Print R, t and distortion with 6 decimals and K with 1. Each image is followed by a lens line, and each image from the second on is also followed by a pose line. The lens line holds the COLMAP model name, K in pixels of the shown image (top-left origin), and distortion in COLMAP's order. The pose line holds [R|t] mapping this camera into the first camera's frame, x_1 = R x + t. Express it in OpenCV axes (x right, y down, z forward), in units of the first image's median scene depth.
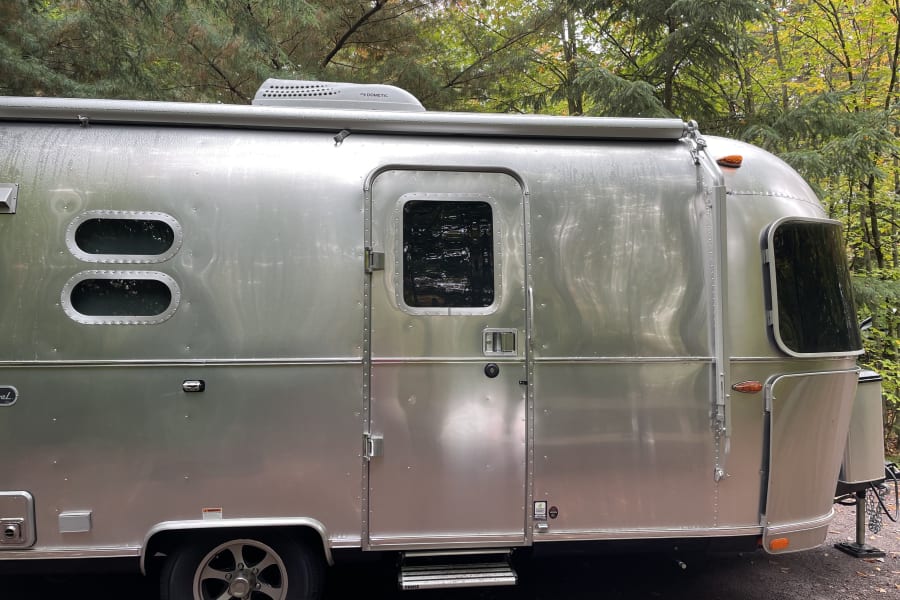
lens RADIAL K [[711.1, 0, 454.8], [0, 711.1, 298.4], [0, 0, 1]] dist [0.044345, -0.044652]
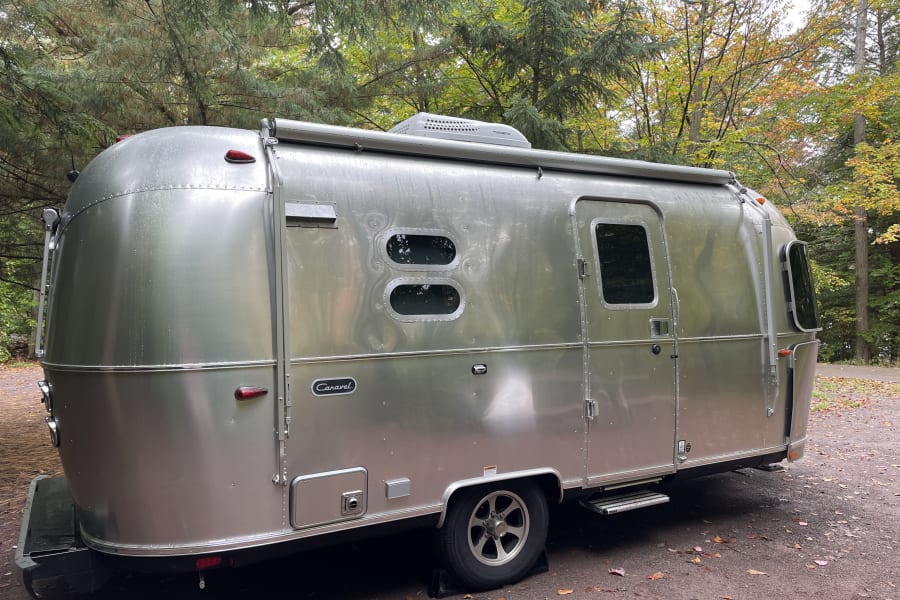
lens RADIAL K [[711.1, 0, 442.8], [0, 711.1, 297.4], [0, 0, 1]] dist [0.044345, -0.044652]
pose [[0.917759, -0.013587, 0.396904, -0.864203], [0.014850, 0.999890, -0.000108, -0.003868], [-0.396859, 0.005993, 0.917860, -0.107790]]
